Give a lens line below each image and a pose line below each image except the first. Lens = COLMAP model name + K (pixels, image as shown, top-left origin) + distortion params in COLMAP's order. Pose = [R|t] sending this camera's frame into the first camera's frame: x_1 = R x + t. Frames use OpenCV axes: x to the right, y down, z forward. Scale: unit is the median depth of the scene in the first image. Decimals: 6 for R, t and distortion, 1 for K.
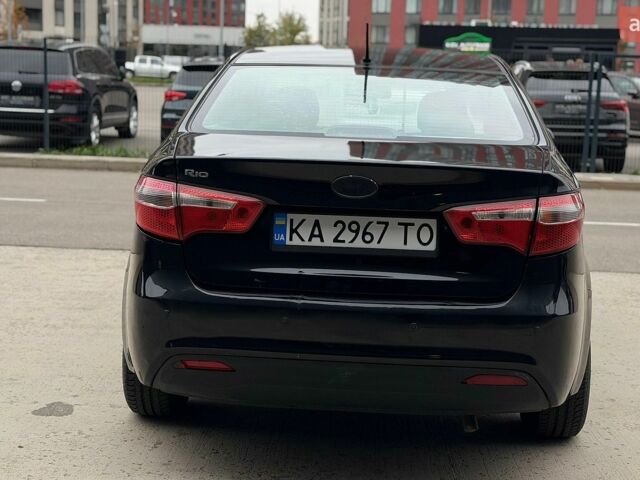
lens RADIAL K [[1177.5, 0, 320.0], [0, 1177.5, 240.0], [0, 0, 1]] dist [0.102404, 0.202902]
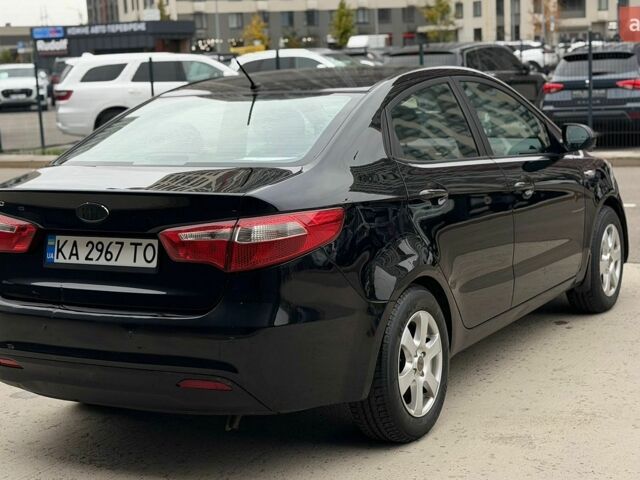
lens RADIAL K [[1177.5, 0, 320.0], [0, 1177.5, 240.0], [0, 0, 1]] dist [0.102404, 0.202902]
pose [[0.897738, -0.009382, -0.440431, 0.731181], [0.014623, 0.999857, 0.008508, -0.024360], [0.440288, -0.014078, 0.897746, 0.055901]]
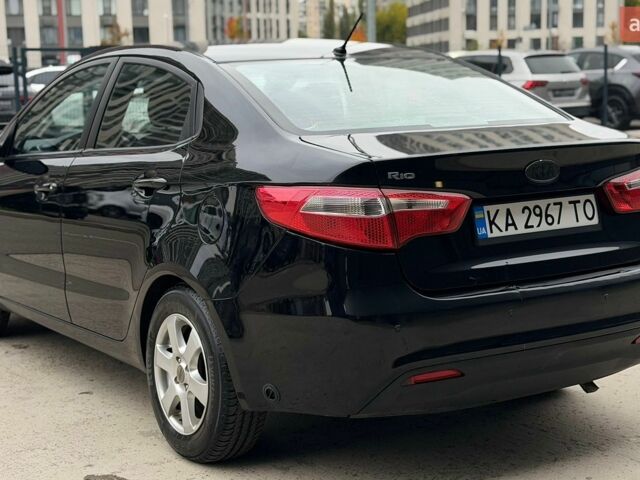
lens RADIAL K [[1177.5, 0, 320.0], [0, 1177.5, 240.0], [0, 0, 1]] dist [0.102404, 0.202902]
pose [[0.808100, -0.136448, 0.573023, -0.706207], [0.133551, 0.989909, 0.047378, -0.059395], [-0.573705, 0.038242, 0.818169, 0.276942]]
